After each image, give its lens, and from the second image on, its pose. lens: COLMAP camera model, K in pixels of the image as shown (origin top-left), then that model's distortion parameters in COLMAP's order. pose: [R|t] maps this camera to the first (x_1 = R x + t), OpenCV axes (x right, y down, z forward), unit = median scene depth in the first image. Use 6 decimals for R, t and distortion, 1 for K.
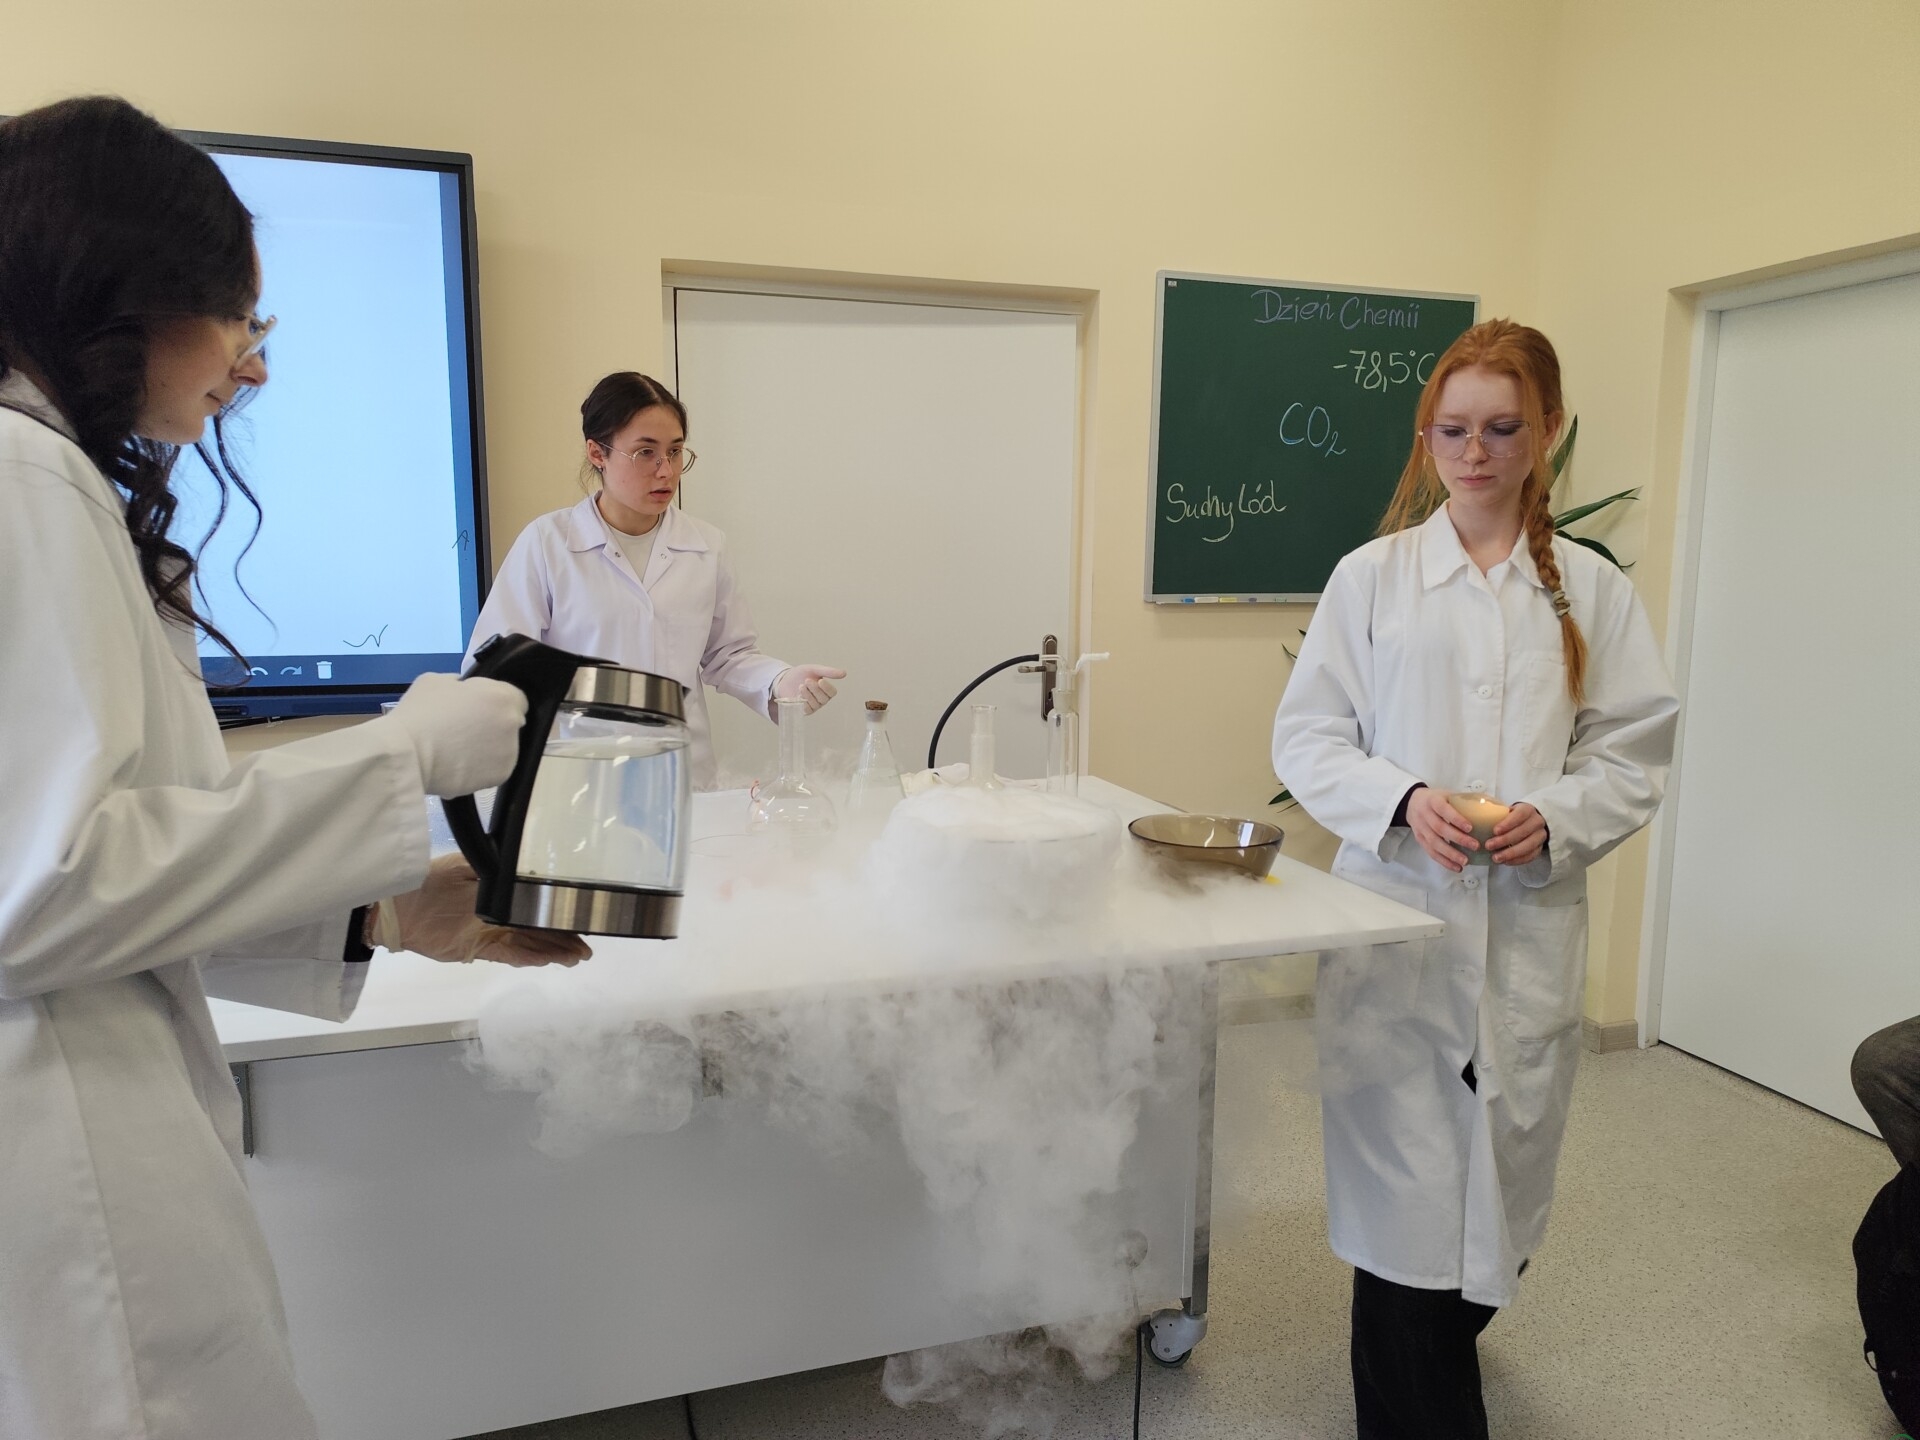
lens RADIAL K [[1329.1, 0, 944.8], [0, 1329.1, 718.6], [0, 0, 1]] dist [0.029081, -0.034485]
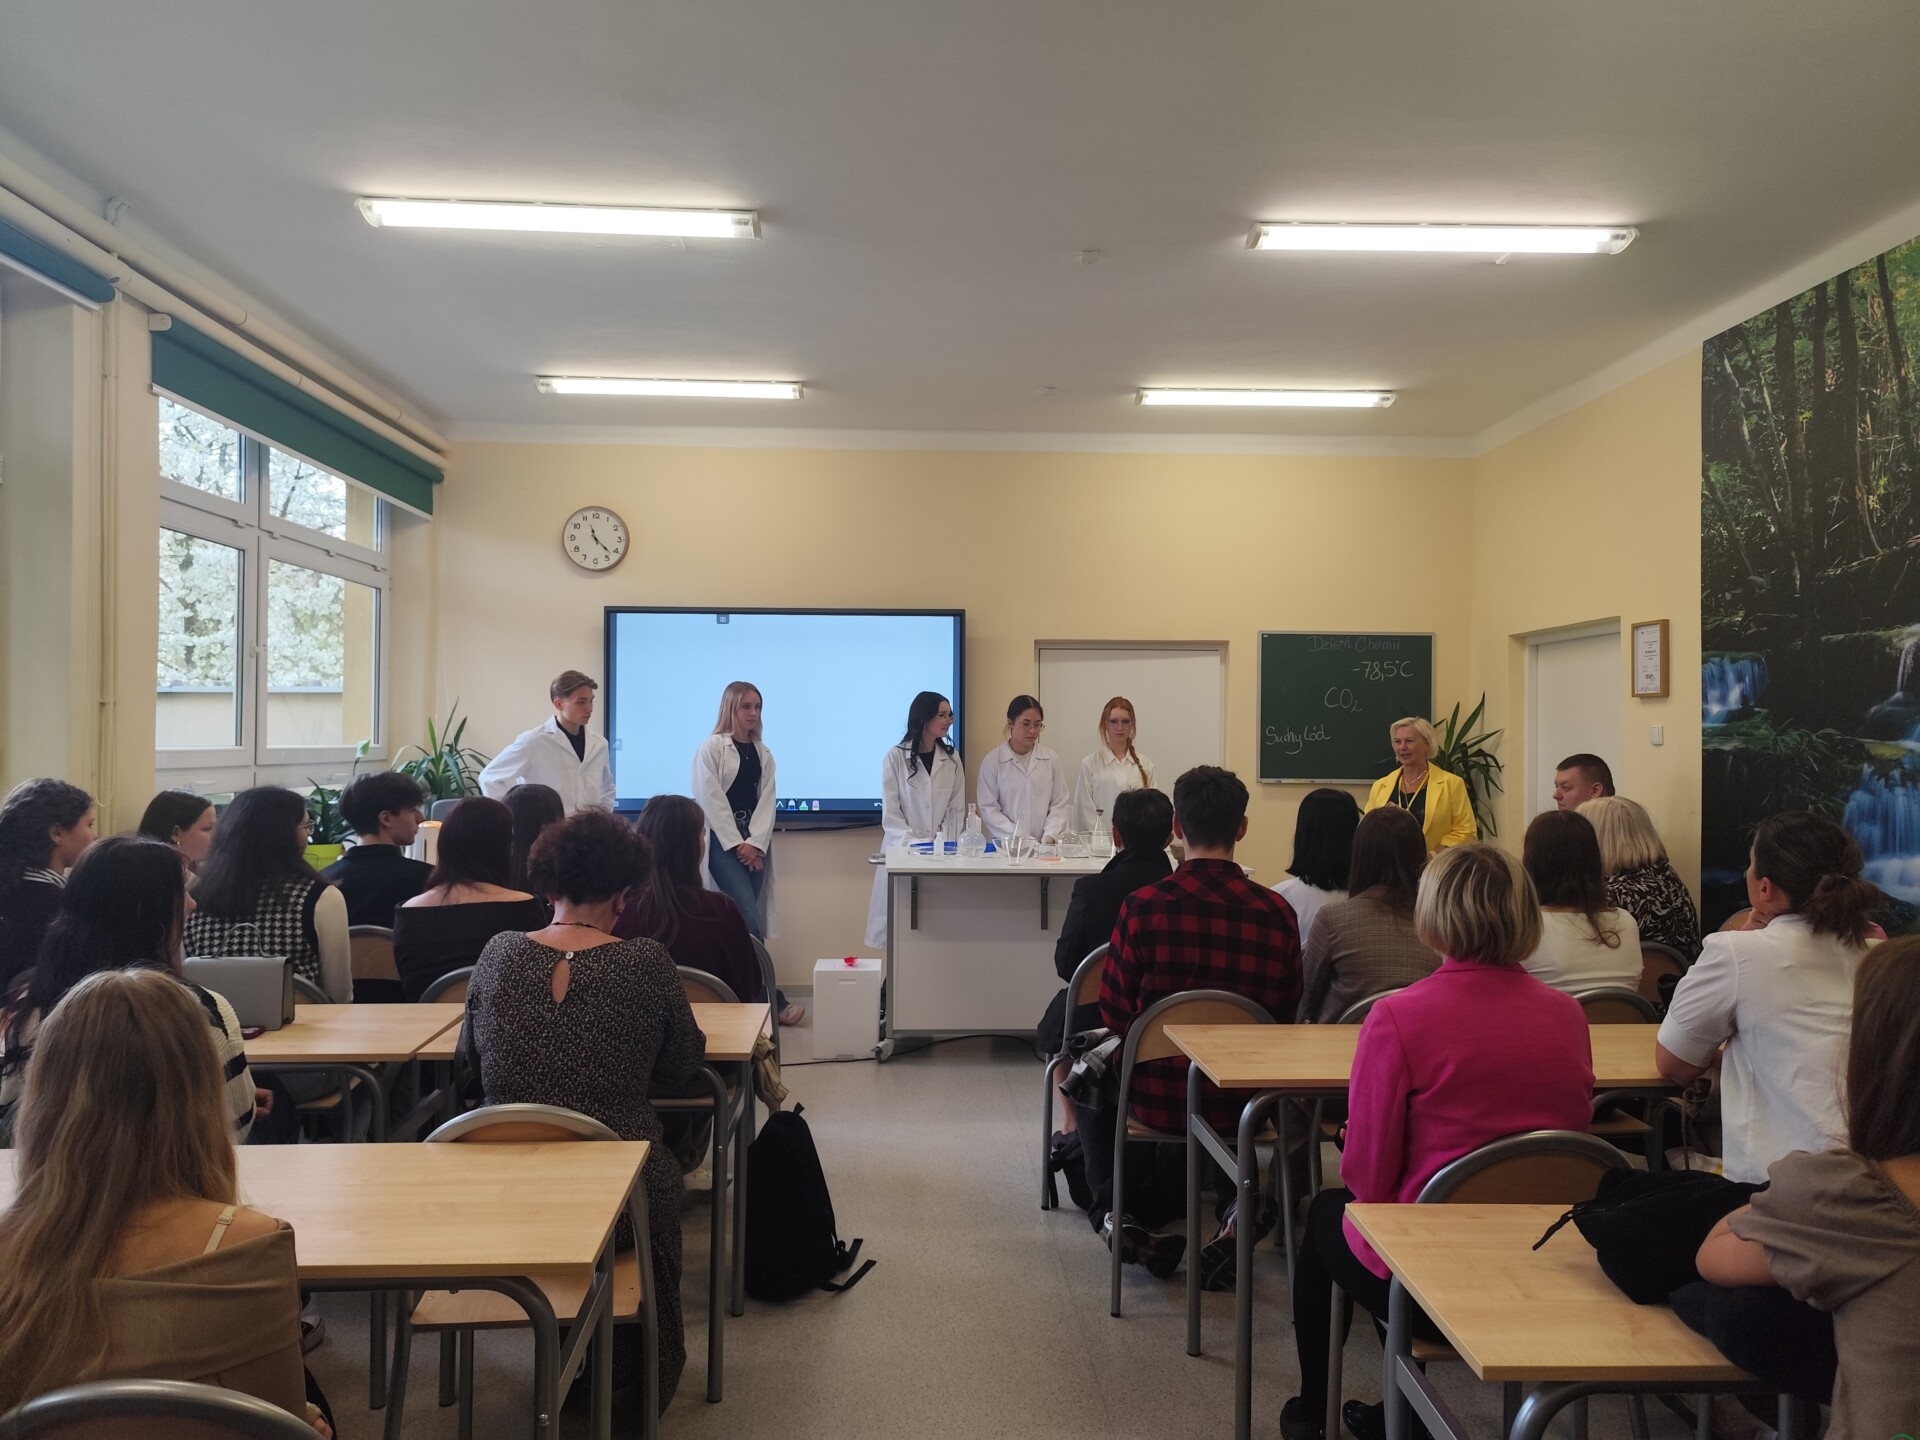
lens RADIAL K [[1329.1, 0, 957.2], [0, 1329.1, 722.4], [0, 0, 1]] dist [0.029081, -0.034485]
pose [[0.965056, -0.002292, -0.262034, 0.245376], [-0.033840, 0.990499, -0.133295, 0.115464], [0.259849, 0.137504, 0.955809, -1.146376]]
